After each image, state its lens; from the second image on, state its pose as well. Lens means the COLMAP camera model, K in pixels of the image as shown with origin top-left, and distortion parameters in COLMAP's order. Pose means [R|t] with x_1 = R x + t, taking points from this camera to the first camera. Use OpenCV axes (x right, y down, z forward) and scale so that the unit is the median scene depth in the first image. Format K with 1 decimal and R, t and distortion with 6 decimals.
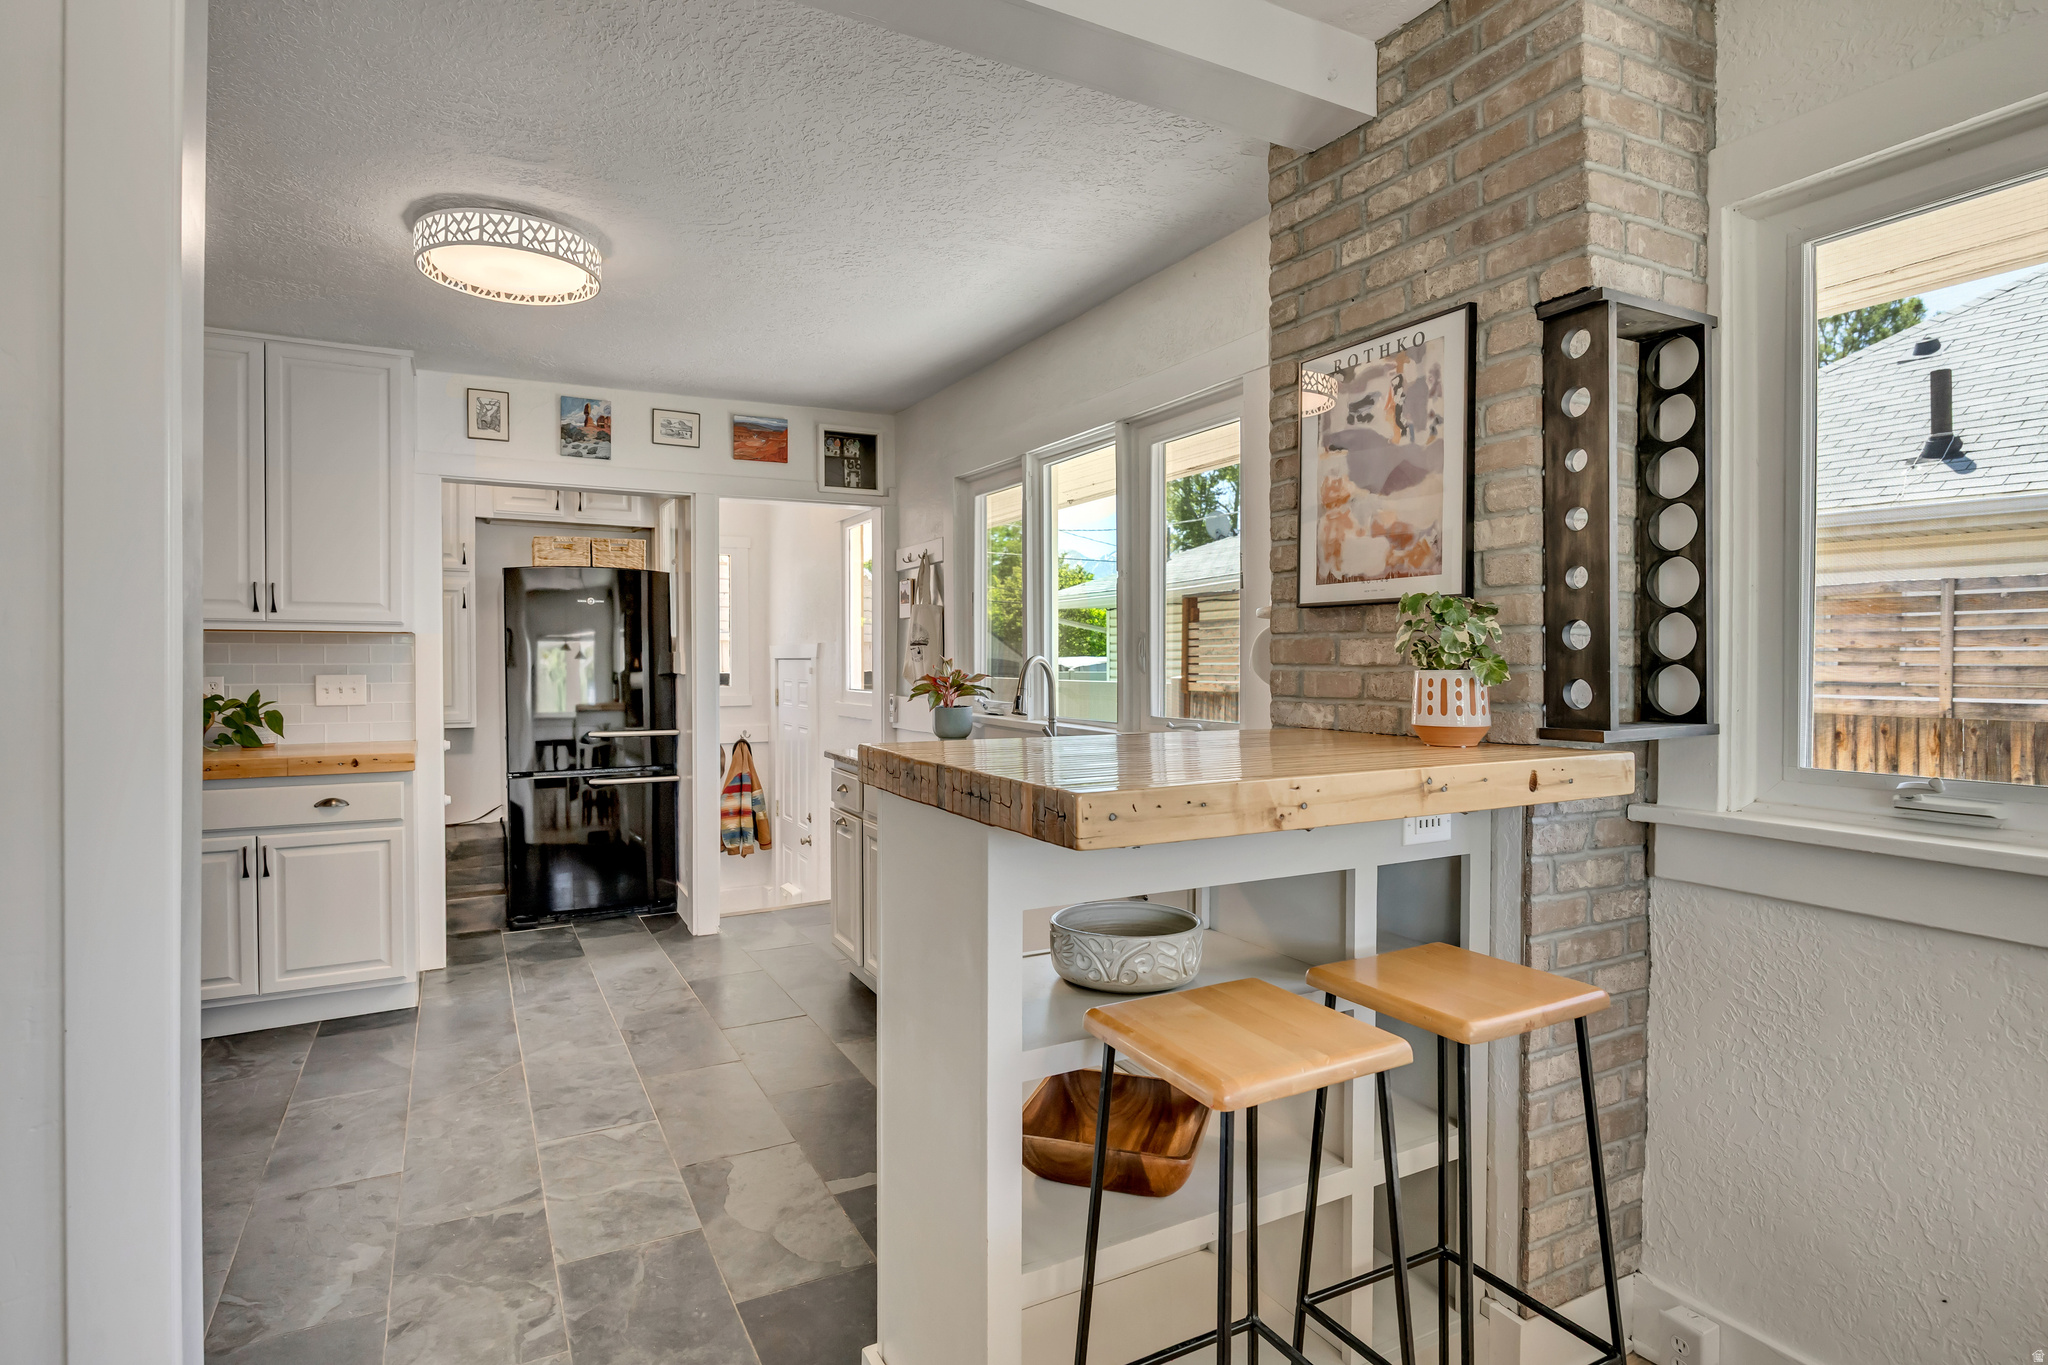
lens RADIAL K [[1045.0, 0, 1011.8], [0, 1045.0, 684.7], [0, 0, 1]] dist [-0.014910, 0.000174]
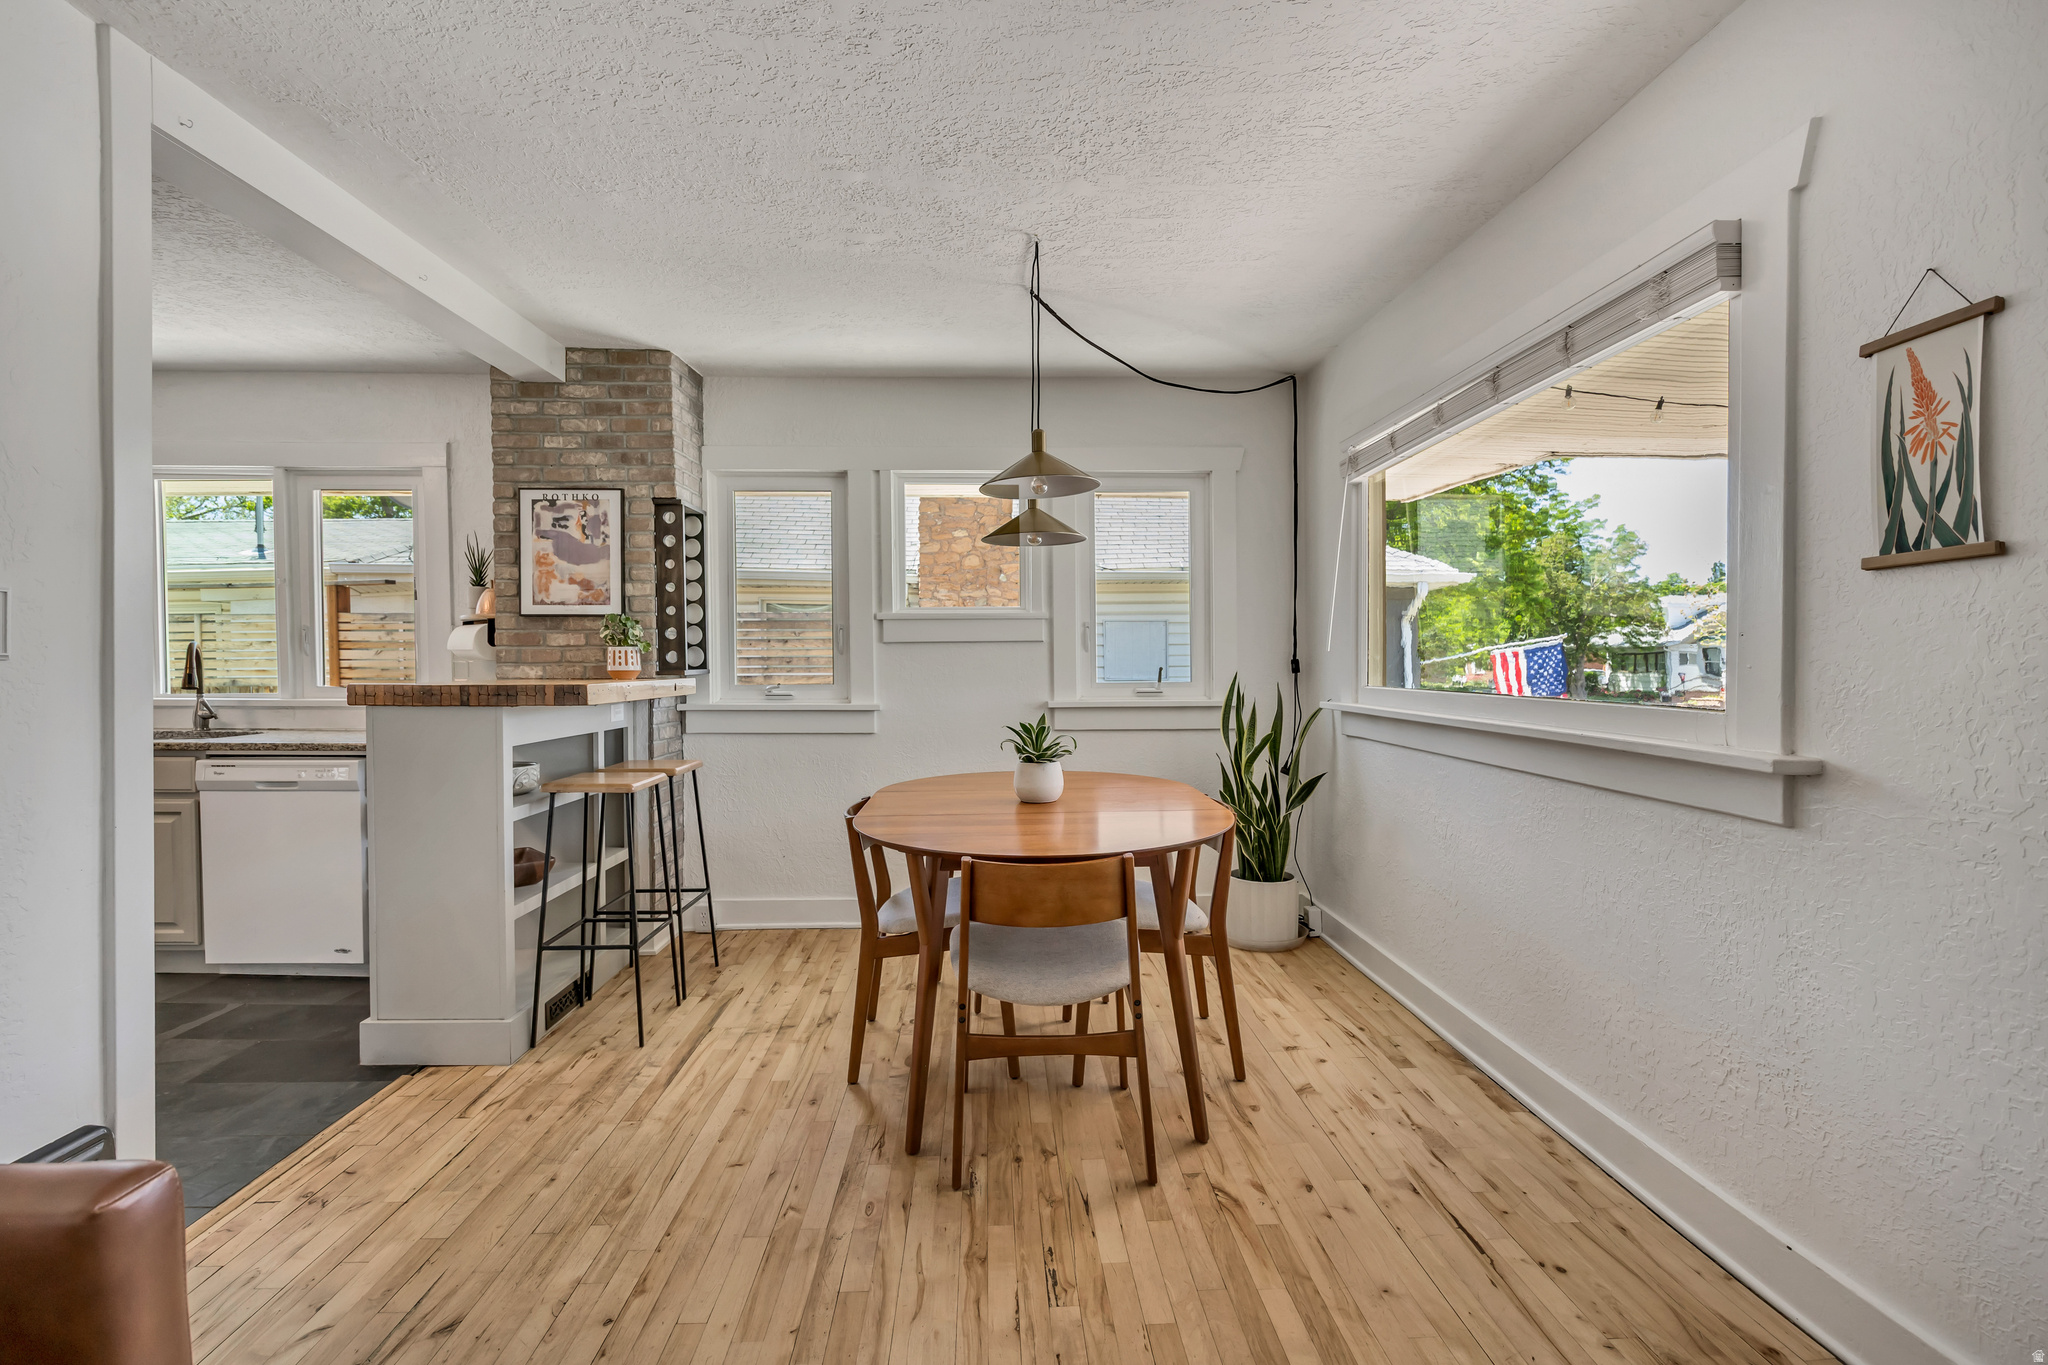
lens RADIAL K [[919.5, 0, 1028.2], [0, 919.5, 689.2], [0, 0, 1]] dist [-0.010750, -0.000419]
pose [[0.437600, -0.026577, 0.898777, -0.458153], [0.023766, 0.999556, 0.017985, 0.029025], [-0.898856, 0.013490, 0.438037, -0.317694]]
